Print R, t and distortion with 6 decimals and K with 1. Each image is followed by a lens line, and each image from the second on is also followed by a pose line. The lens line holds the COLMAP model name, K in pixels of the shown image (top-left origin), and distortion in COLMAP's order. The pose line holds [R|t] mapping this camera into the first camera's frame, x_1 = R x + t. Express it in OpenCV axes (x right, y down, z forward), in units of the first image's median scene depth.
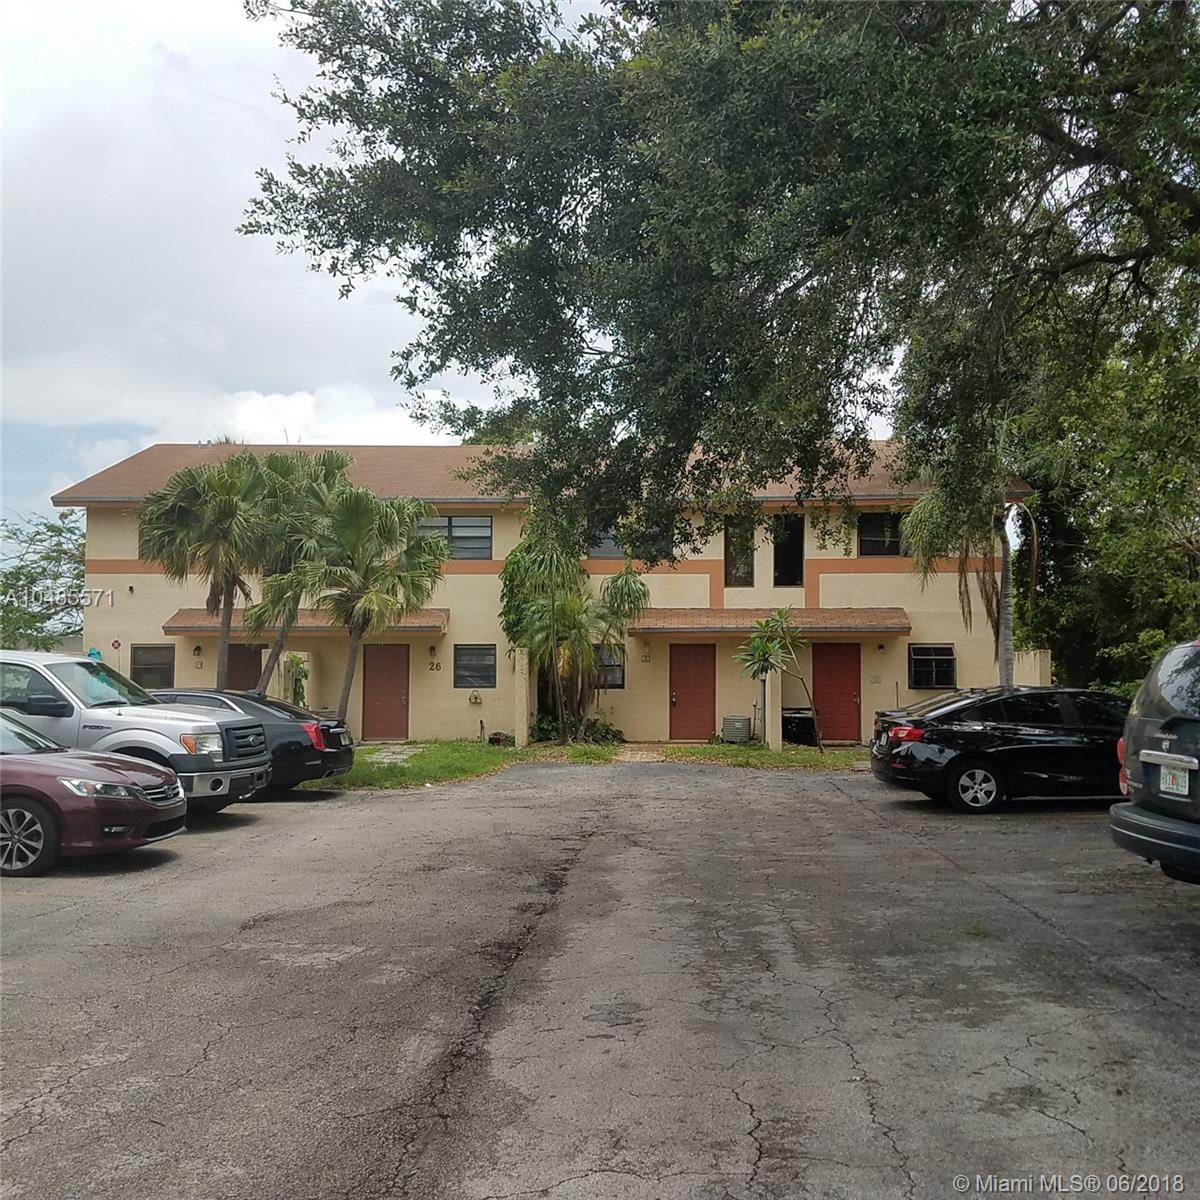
lens RADIAL K [[1219.4, 0, 592.9], [0, 1219.4, 621.8], [0, 0, 1]] dist [0.155974, -0.250640]
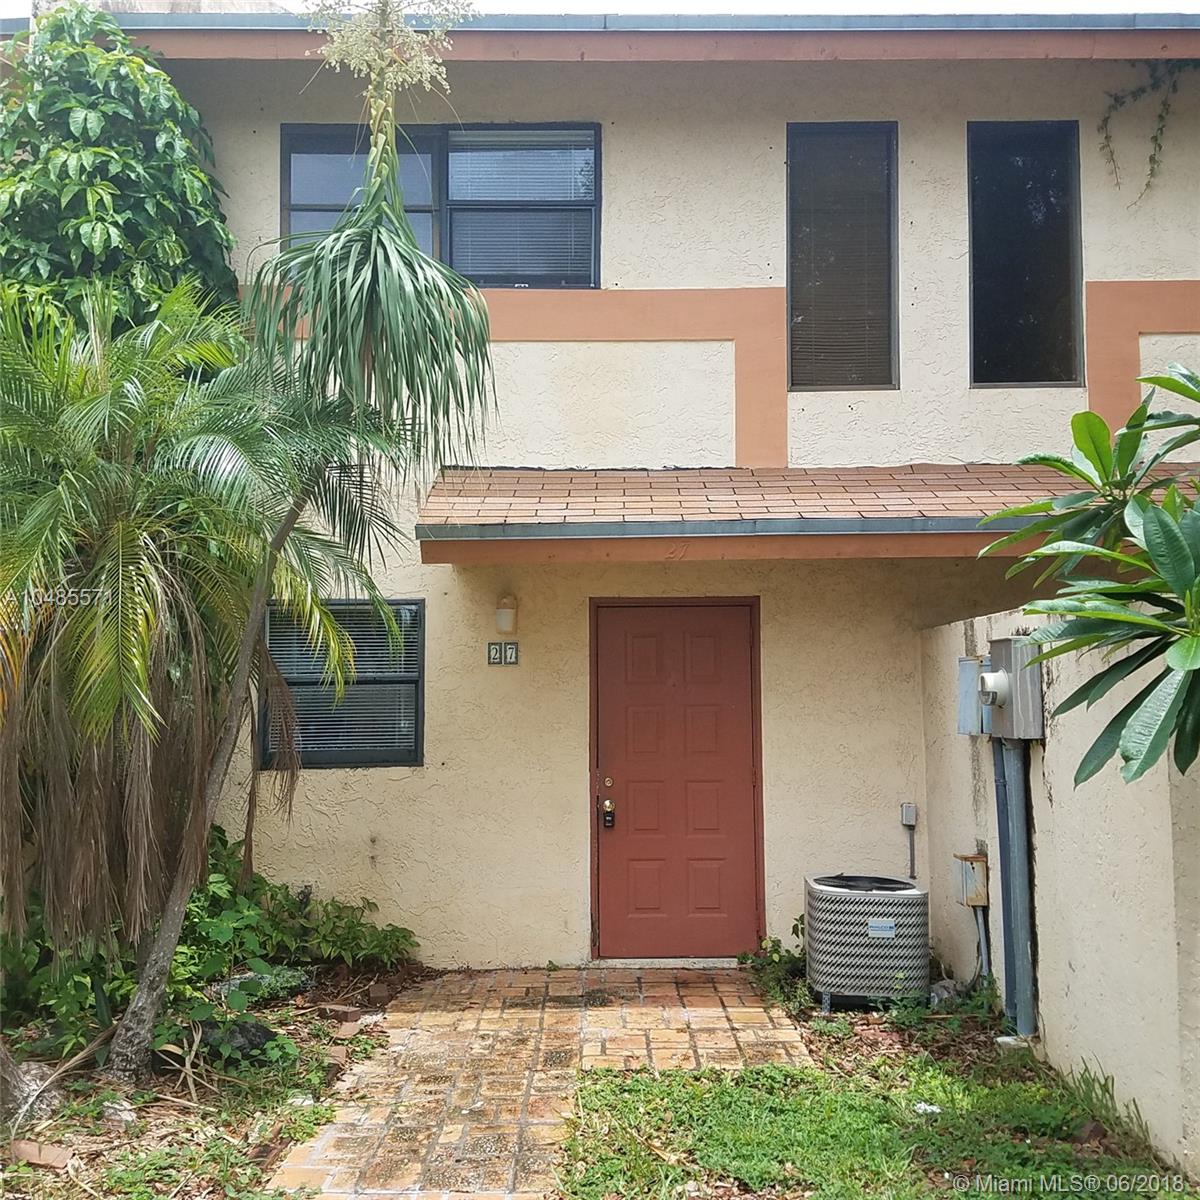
lens RADIAL K [[1203.7, 0, 594.3], [0, 1203.7, 615.7], [0, 0, 1]] dist [0.299748, -0.598328]
pose [[0.998182, -0.003651, 0.060158, 0.048006], [0.004883, 0.999781, -0.020347, 0.027735], [-0.060071, 0.020604, 0.997981, 0.740069]]
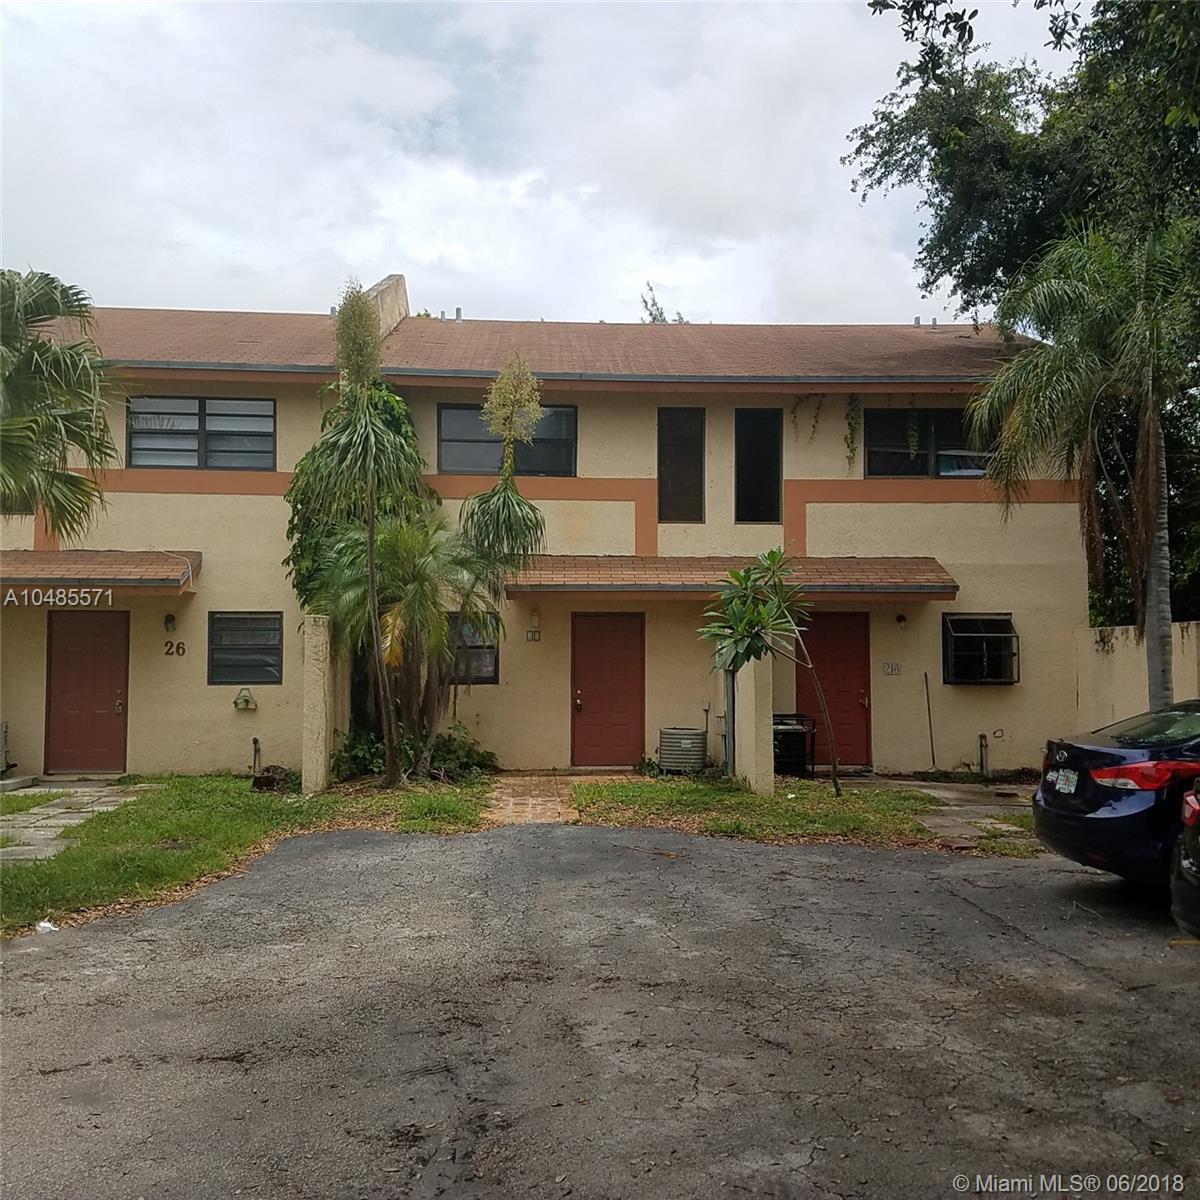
lens RADIAL K [[1203.7, 0, 594.3], [0, 1203.7, 615.7], [0, 0, 1]] dist [0.299748, -0.598328]
pose [[0.992824, 0.004244, 0.119512, 0.000951], [-0.004992, 0.999970, 0.005955, 0.016283], [-0.119484, -0.006508, 0.992815, 0.393041]]
